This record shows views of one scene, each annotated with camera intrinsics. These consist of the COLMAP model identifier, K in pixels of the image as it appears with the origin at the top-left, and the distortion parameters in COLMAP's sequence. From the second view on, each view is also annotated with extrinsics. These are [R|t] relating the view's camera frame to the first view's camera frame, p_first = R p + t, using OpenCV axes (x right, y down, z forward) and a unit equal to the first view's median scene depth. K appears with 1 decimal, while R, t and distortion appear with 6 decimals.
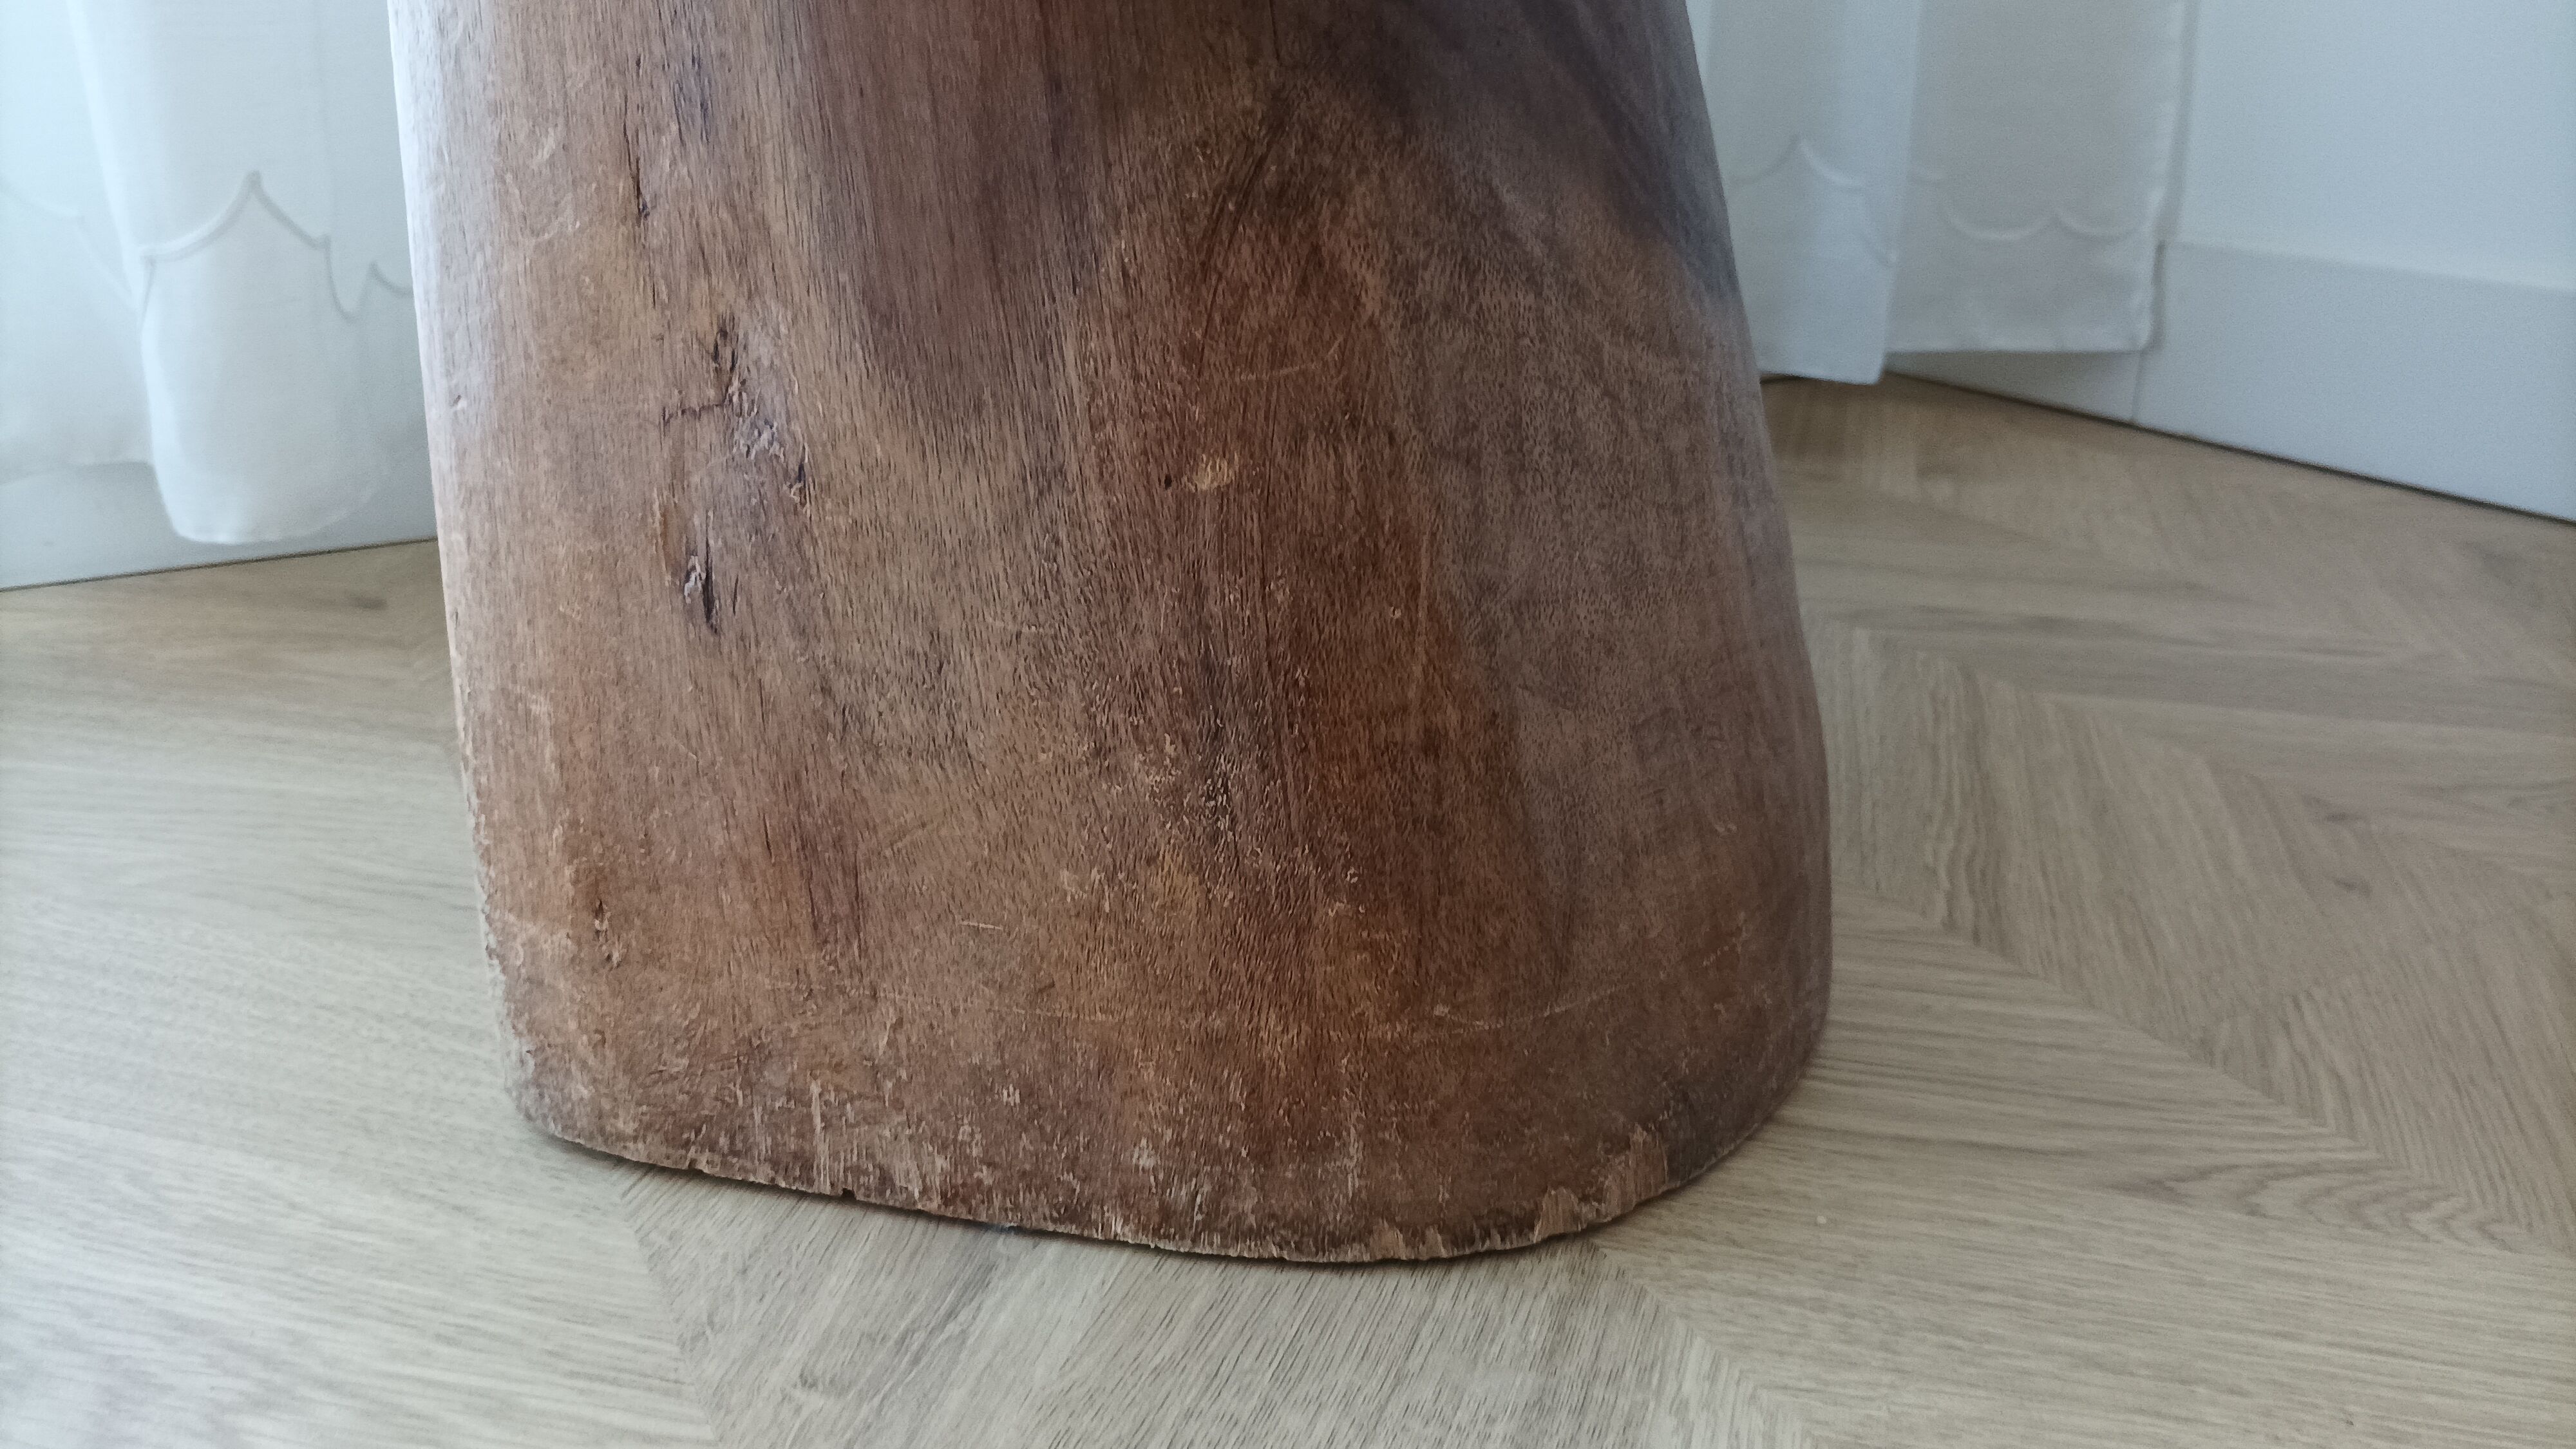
lens RADIAL K [[1976.9, 0, 1288.0], [0, 1976.9, 724.5], [0, 0, 1]] dist [0.032521, -0.077911]
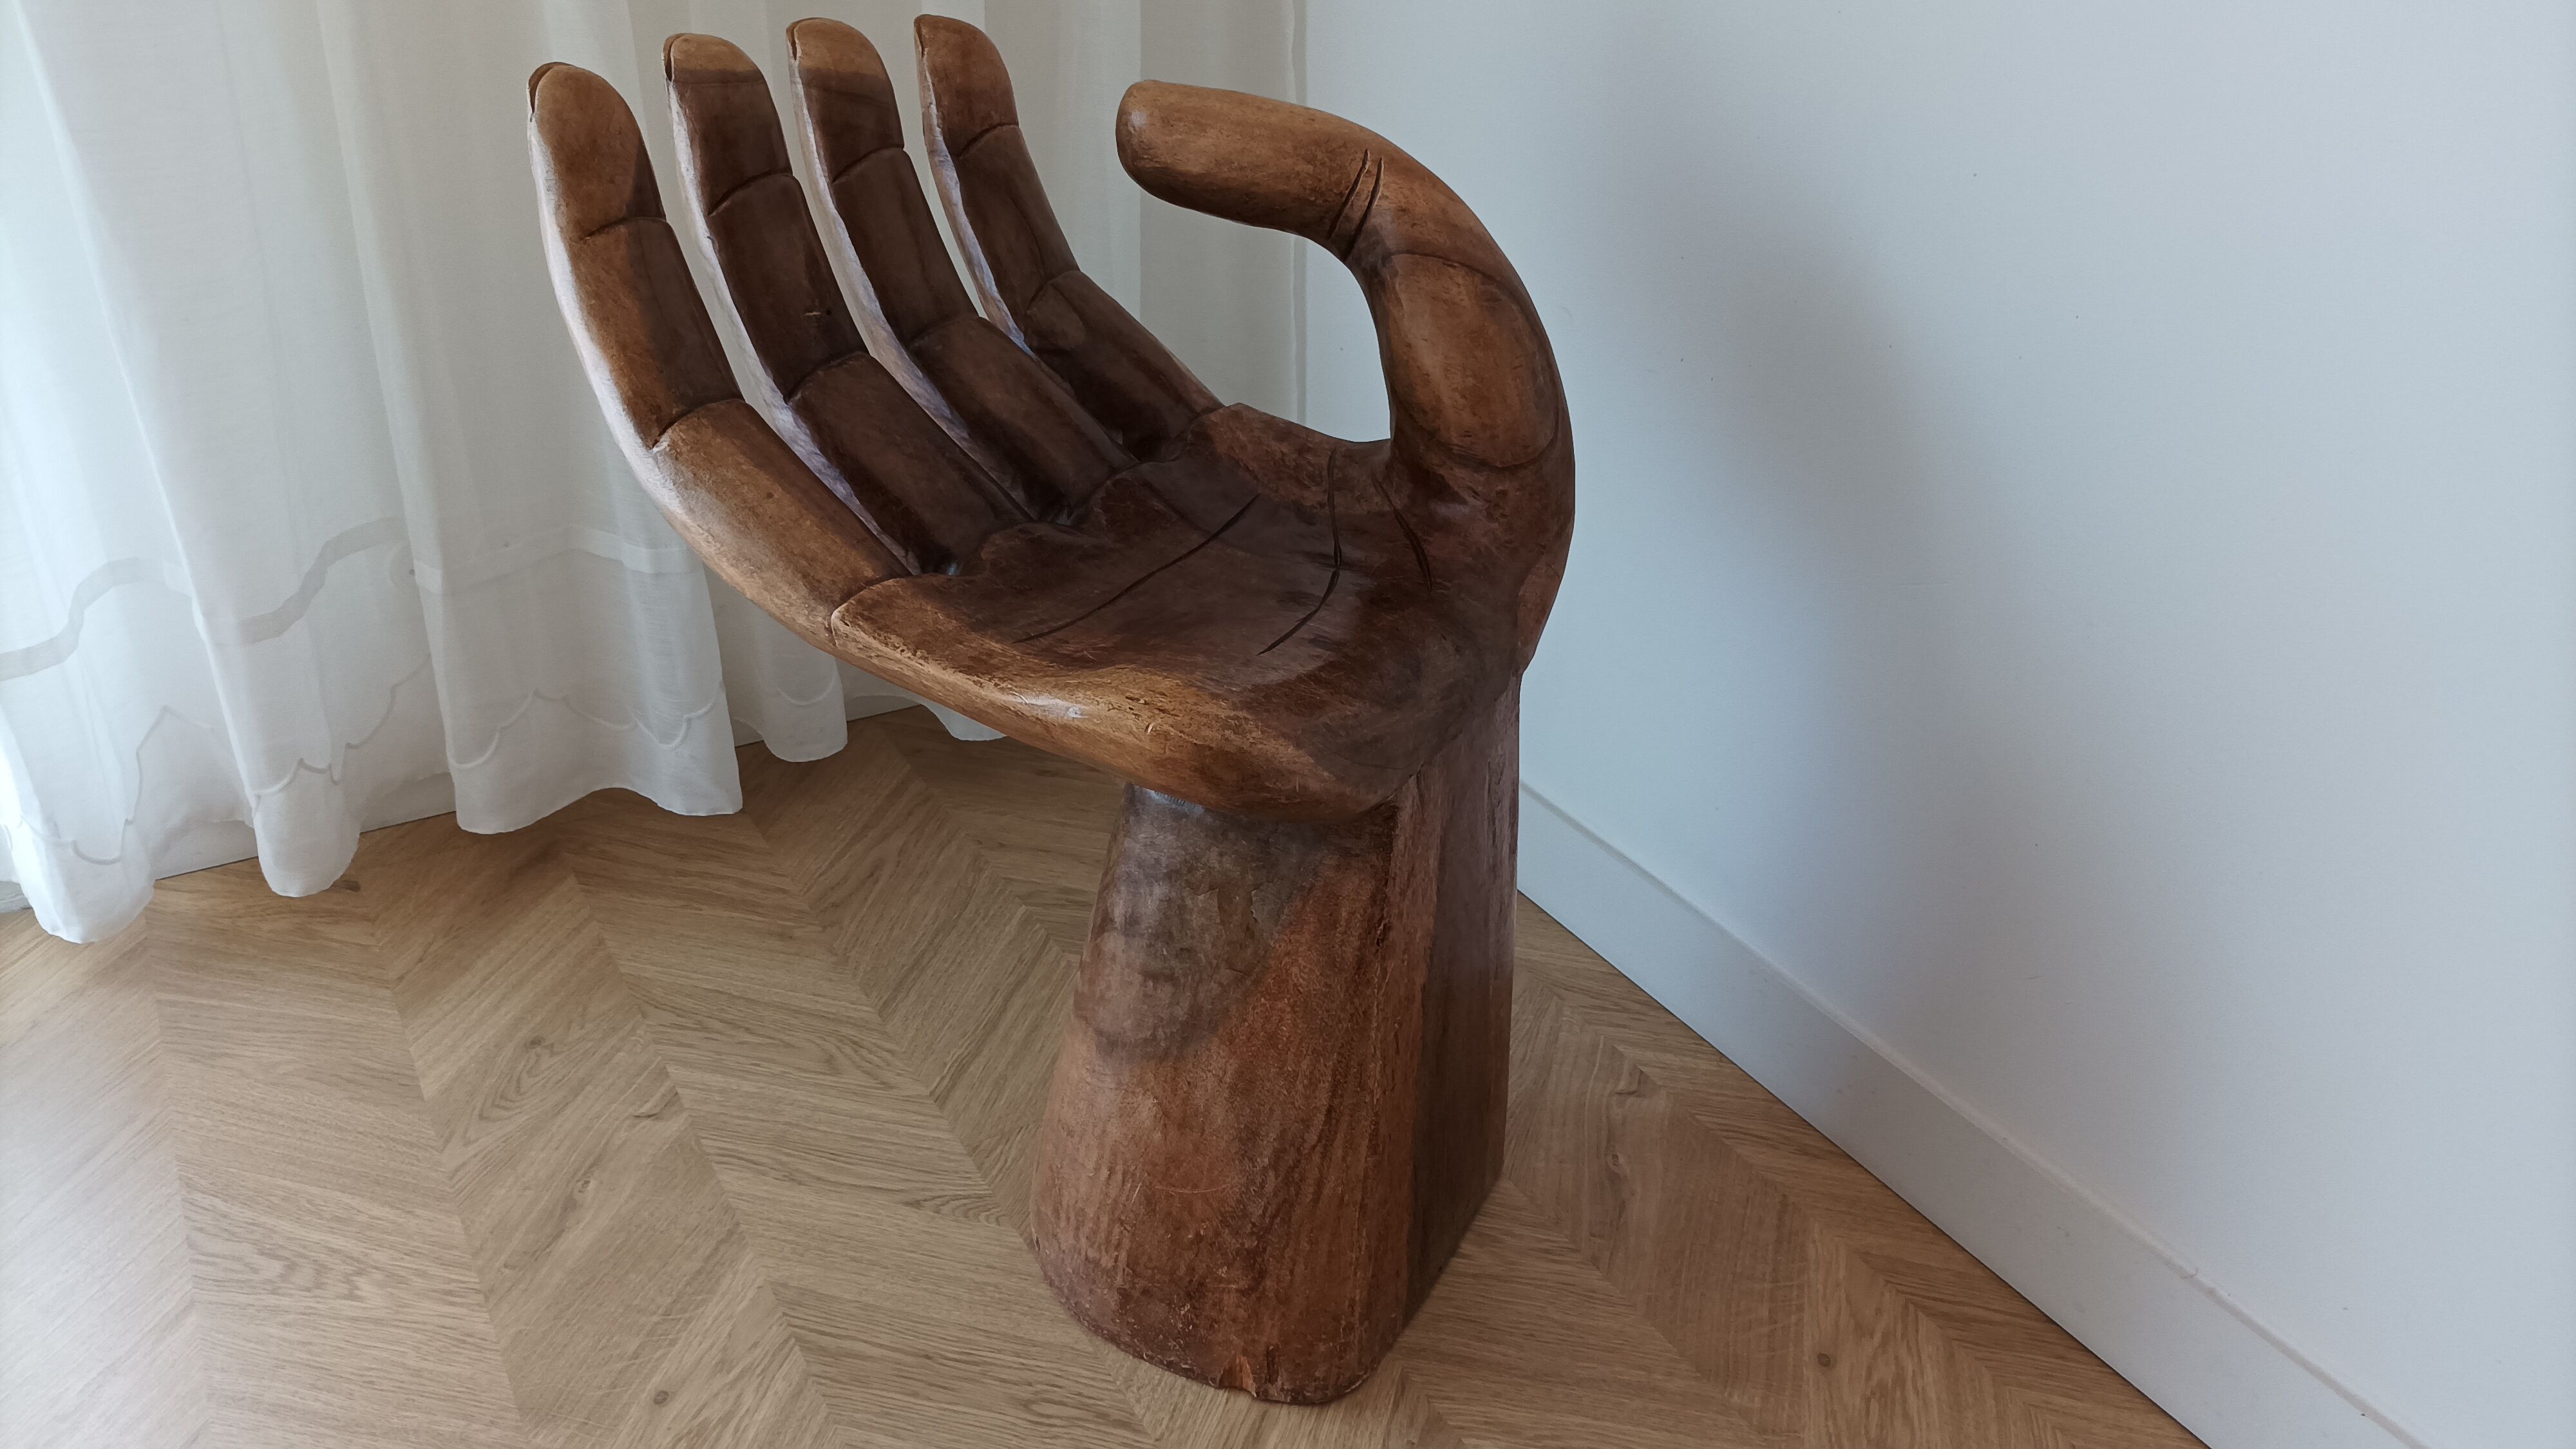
lens RADIAL K [[1956.2, 0, 1288.0], [0, 1956.2, 724.5], [0, 0, 1]] dist [0.038145, -0.053821]
pose [[0.999268, 0.009350, 0.037104, 1.046329], [-0.014164, 0.991190, 0.131690, -1.148847], [-0.035545, -0.132119, 0.990596, -2.505346]]
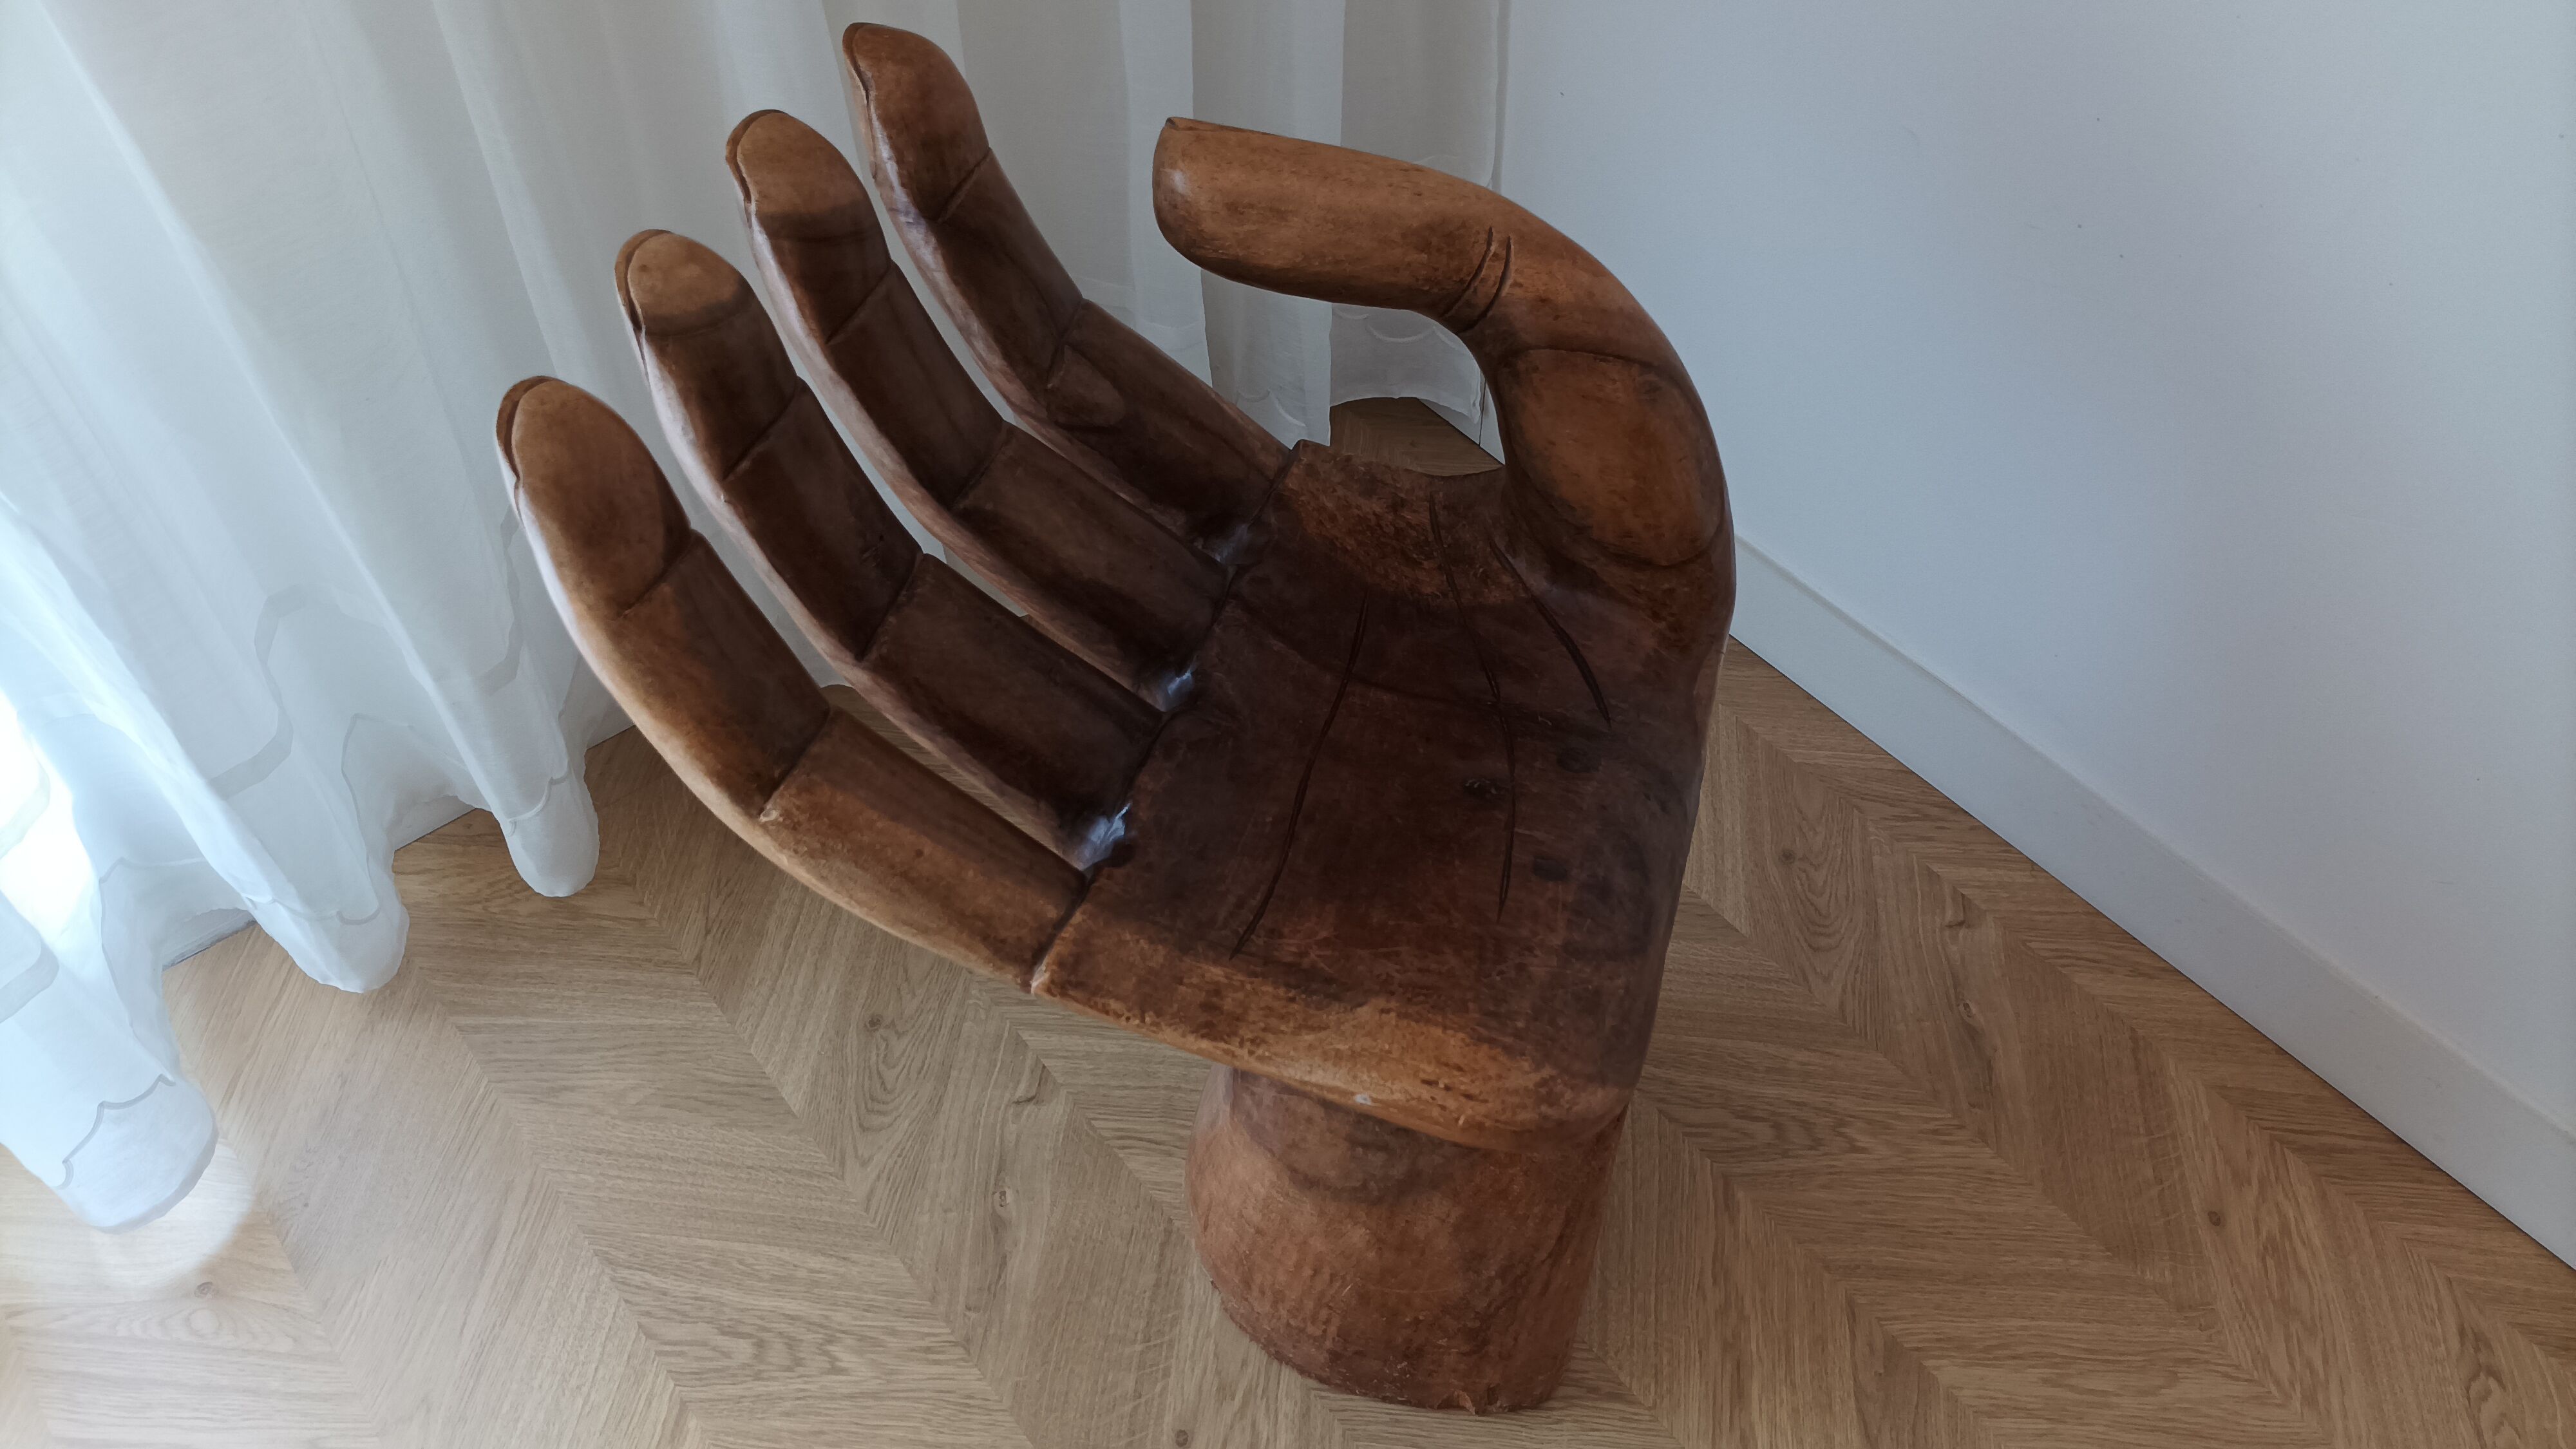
lens RADIAL K [[1956.2, 0, 1288.0], [0, 1956.2, 724.5], [0, 0, 1]] dist [0.038145, -0.053821]
pose [[0.966265, -0.193272, 0.170226, 0.446942], [0.084910, 0.863056, 0.497921, -2.414804], [-0.243149, -0.466670, 0.850352, -1.693029]]
